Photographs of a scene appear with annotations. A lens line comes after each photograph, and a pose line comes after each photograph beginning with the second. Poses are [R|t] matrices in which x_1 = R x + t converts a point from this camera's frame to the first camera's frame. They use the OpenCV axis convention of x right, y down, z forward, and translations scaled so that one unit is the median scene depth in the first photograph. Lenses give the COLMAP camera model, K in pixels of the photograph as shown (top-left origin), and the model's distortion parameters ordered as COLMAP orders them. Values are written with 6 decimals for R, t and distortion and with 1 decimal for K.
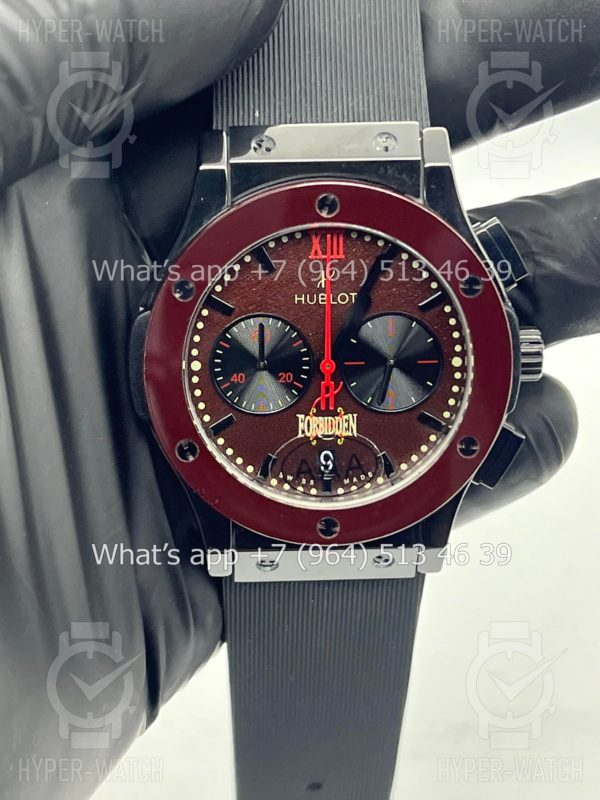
lens RADIAL K [[1948.2, 0, 296.4], [0, 1948.2, 398.4], [0, 0, 1]] dist [0.256155, 0.000000]
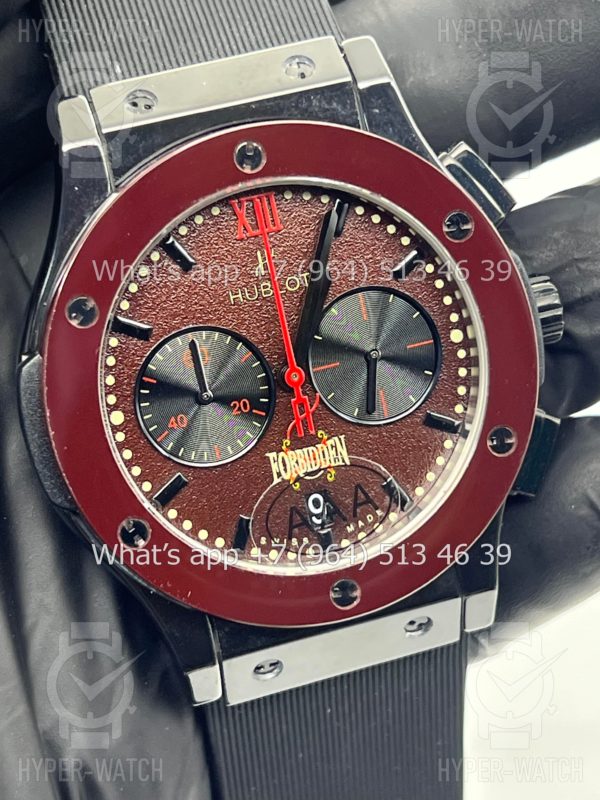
lens RADIAL K [[1948.2, 0, 306.1], [0, 1948.2, 403.3], [0, 0, 1]] dist [0.256155, 0.000000]
pose [[0.961956, -0.222573, 0.158438, -0.097617], [0.238168, 0.967304, -0.087171, 0.057794], [-0.133856, 0.121589, 0.983513, 0.278543]]
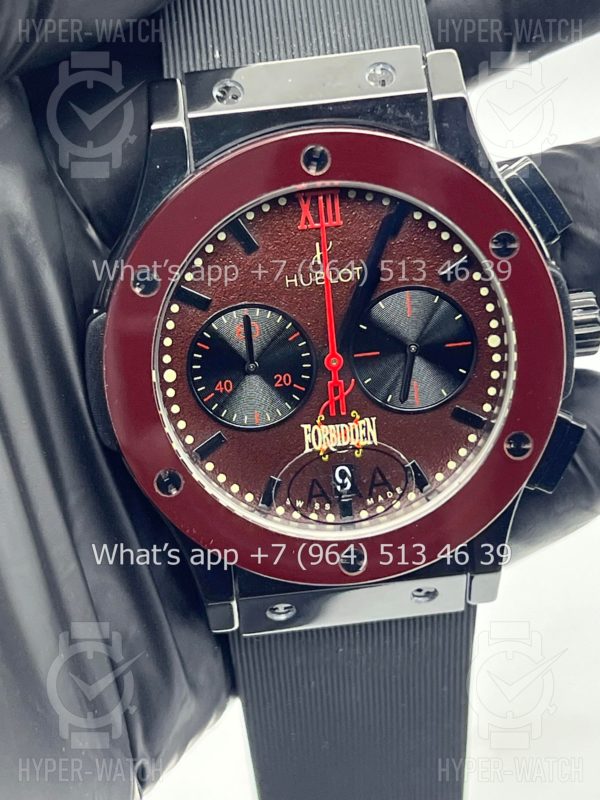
lens RADIAL K [[1948.2, 0, 294.1], [0, 1948.2, 398.3], [0, 0, 1]] dist [0.256155, 0.000000]
pose [[0.995856, -0.090898, -0.002918, 0.000700], [0.090915, 0.995839, 0.006322, -0.007931], [0.002331, -0.006561, 0.999976, 0.199253]]
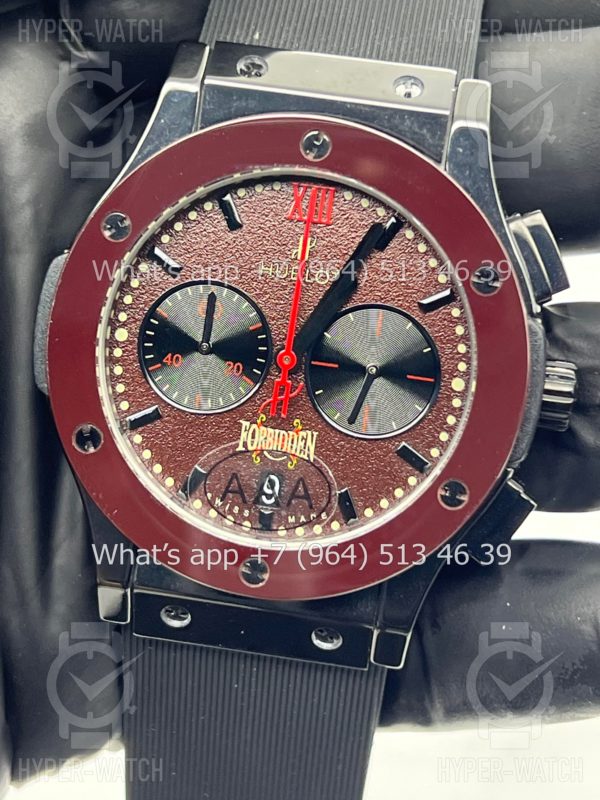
lens RADIAL K [[1948.2, 0, 301.4], [0, 1948.2, 401.9], [0, 0, 1]] dist [0.256155, 0.000000]
pose [[0.980867, 0.156539, -0.115743, 0.111900], [-0.171894, 0.975485, -0.137406, 0.103138], [0.091396, 0.154673, 0.983729, 0.250464]]
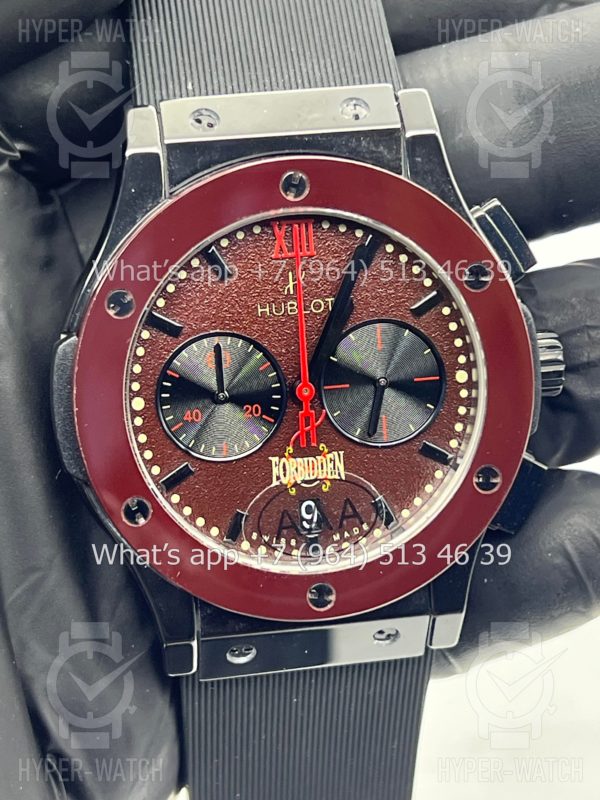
lens RADIAL K [[1948.2, 0, 304.8], [0, 1948.2, 406.1], [0, 0, 1]] dist [0.256155, 0.000000]
pose [[0.990798, -0.072566, 0.114249, -0.074970], [0.082267, 0.993180, -0.082618, 0.054775], [-0.107475, 0.091257, 0.990011, 0.213512]]
